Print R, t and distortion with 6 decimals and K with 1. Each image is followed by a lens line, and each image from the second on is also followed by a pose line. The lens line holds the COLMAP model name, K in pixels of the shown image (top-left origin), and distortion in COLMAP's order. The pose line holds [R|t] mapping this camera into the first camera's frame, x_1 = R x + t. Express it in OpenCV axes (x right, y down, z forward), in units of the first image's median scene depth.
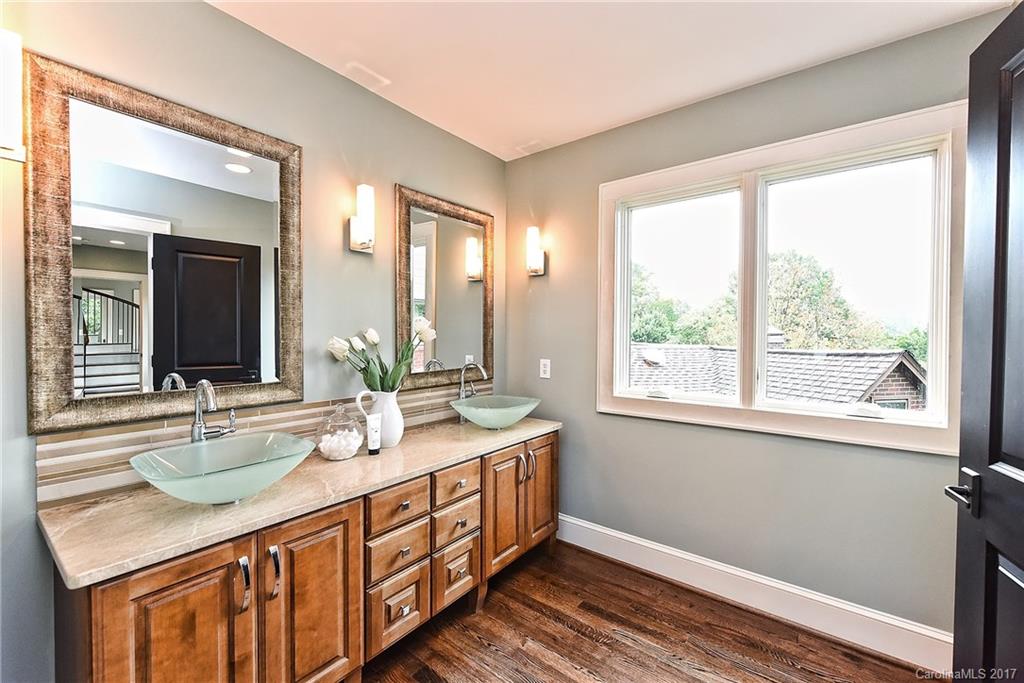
lens RADIAL K [[422.2, 0, 507.4], [0, 422.2, 340.0], [0, 0, 1]] dist [0.002121, 0.000107]
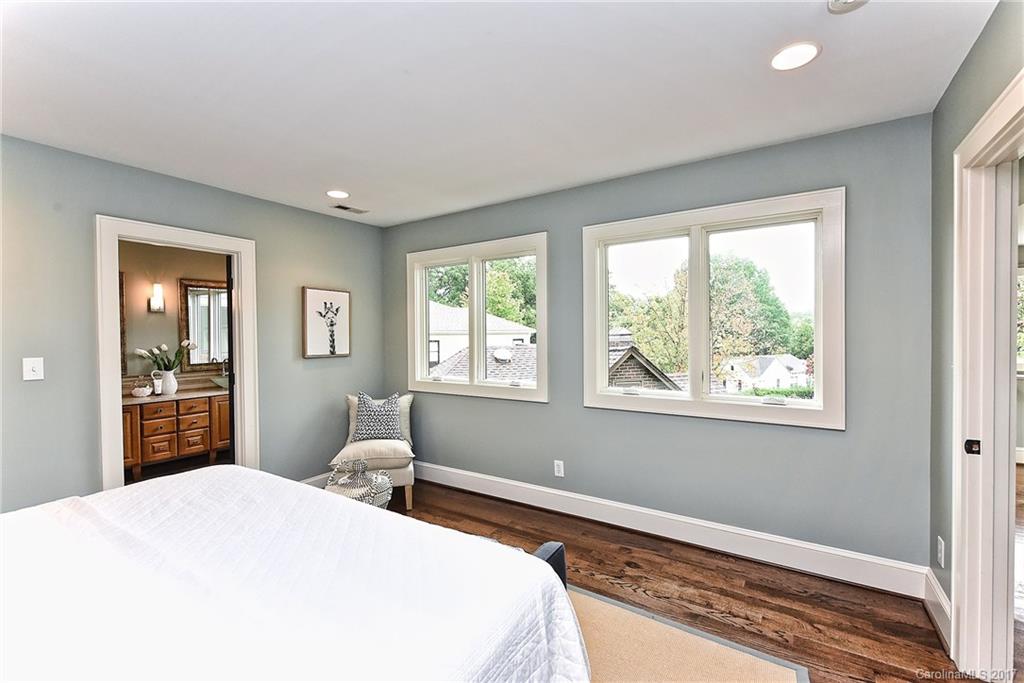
lens RADIAL K [[447.9, 0, 515.7], [0, 447.9, 340.2], [0, 0, 1]] dist [0.000458, -0.000274]
pose [[0.997307, -0.017611, 0.071192, 1.541876], [0.017680, 0.999844, -0.000343, -0.016120], [-0.071175, 0.001601, 0.997463, -1.709440]]
